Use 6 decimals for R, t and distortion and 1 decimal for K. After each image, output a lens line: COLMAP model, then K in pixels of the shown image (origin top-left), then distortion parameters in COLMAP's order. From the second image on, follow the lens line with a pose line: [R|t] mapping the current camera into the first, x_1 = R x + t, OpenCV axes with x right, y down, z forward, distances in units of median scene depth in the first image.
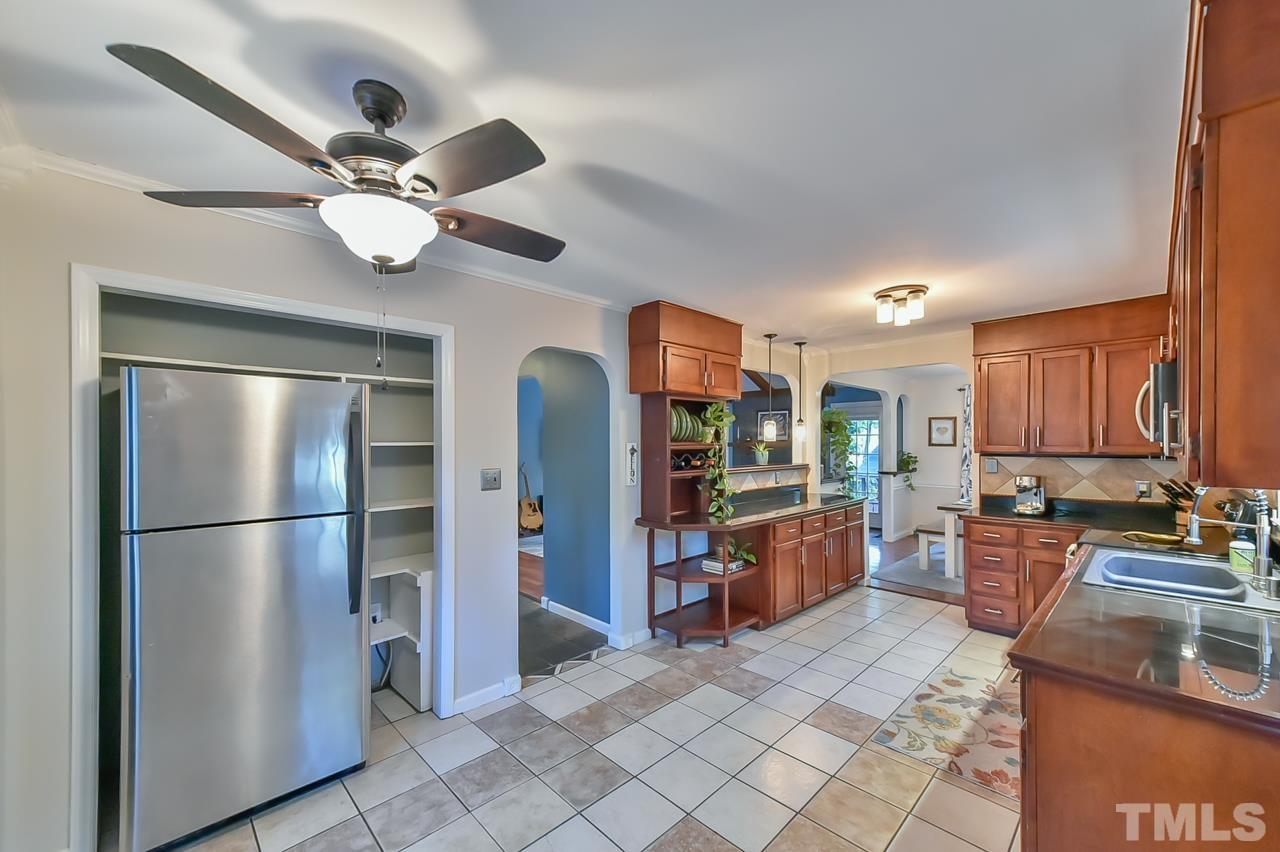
lens RADIAL K [[498.8, 0, 641.8], [0, 498.8, 444.5], [0, 0, 1]] dist [0.013815, -0.000222]
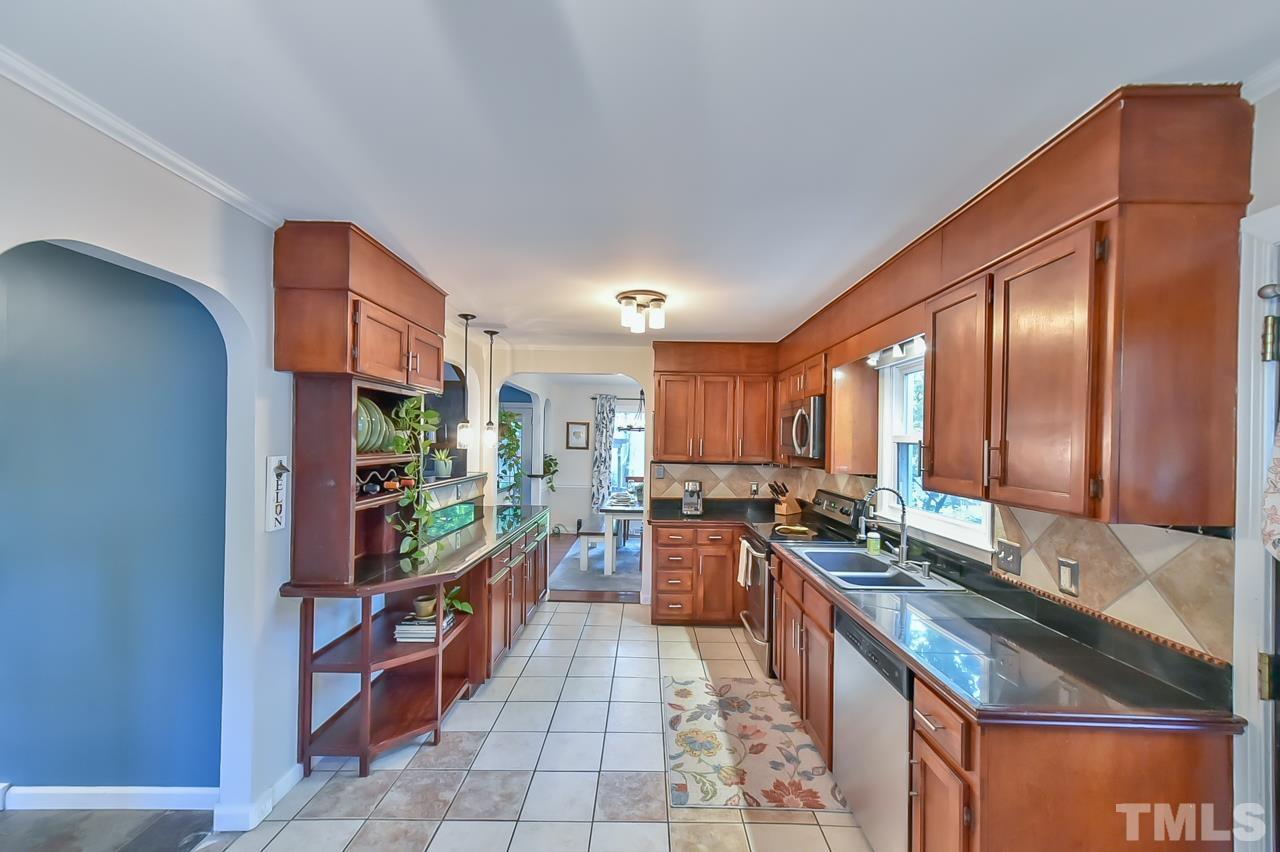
lens RADIAL K [[498.8, 0, 642.8], [0, 498.8, 442.6], [0, 0, 1]] dist [0.013815, -0.000222]
pose [[0.705363, 0.011762, 0.708749, -0.131579], [-0.015541, 0.999879, -0.001127, -0.024308], [-0.708676, -0.010220, 0.705460, 0.287299]]
